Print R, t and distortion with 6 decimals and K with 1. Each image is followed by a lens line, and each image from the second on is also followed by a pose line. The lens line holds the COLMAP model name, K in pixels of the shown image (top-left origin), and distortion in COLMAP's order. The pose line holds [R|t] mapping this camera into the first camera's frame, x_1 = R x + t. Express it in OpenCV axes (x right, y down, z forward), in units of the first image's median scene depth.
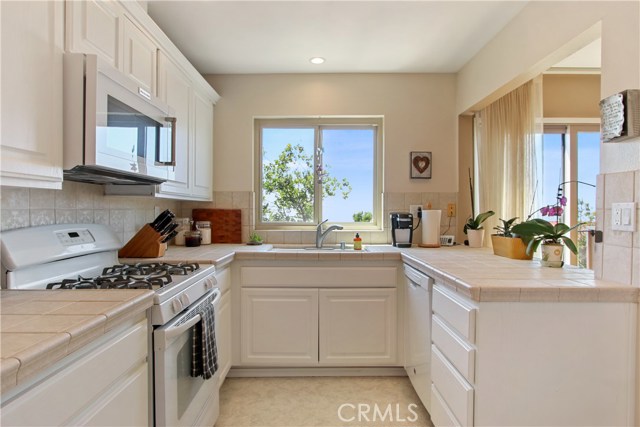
lens RADIAL K [[371.5, 0, 320.0], [0, 371.5, 213.5], [0, 0, 1]] dist [0.001871, 0.000319]
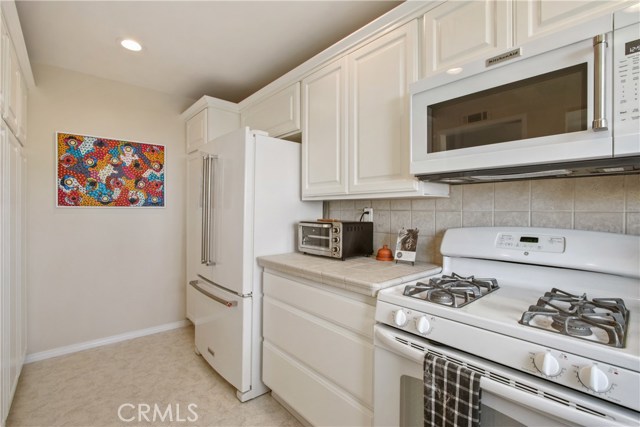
lens RADIAL K [[293.9, 0, 320.0], [0, 293.9, 213.5], [0, 0, 1]] dist [-0.023066, 0.004448]
pose [[-0.751225, -0.001673, -0.660044, 0.106637], [-0.013675, 0.999822, 0.013029, -0.004953], [0.659904, 0.018814, -0.751114, 0.660181]]
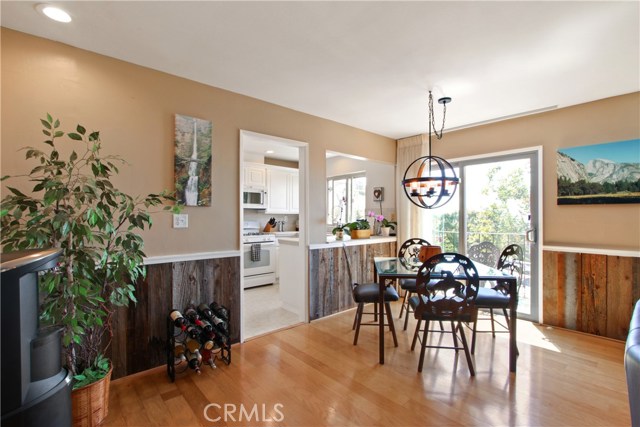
lens RADIAL K [[293.9, 0, 320.0], [0, 293.9, 213.5], [0, 0, 1]] dist [-0.023066, 0.004448]
pose [[0.659449, -0.010986, -0.751669, 1.242574], [-0.004887, 0.999809, -0.018901, 0.001862], [0.751734, 0.016137, 0.659269, -0.240305]]
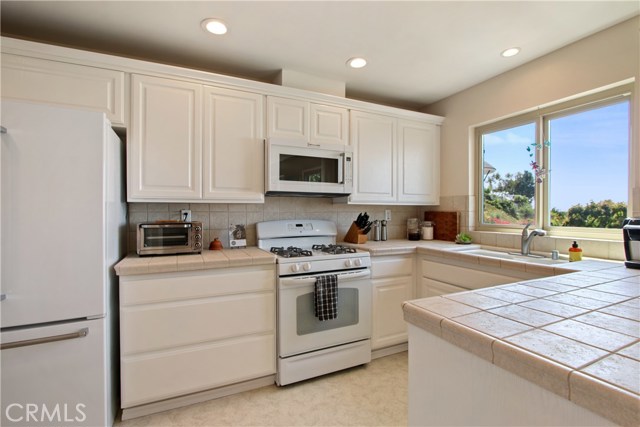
lens RADIAL K [[298.1, 0, 322.6], [0, 298.1, 215.1], [0, 0, 1]] dist [-0.016556, 0.000541]
pose [[0.434827, 0.009727, -0.900462, 0.432094], [-0.007231, 0.999947, 0.007310, -0.004501], [0.900485, 0.003333, 0.434874, 0.241024]]
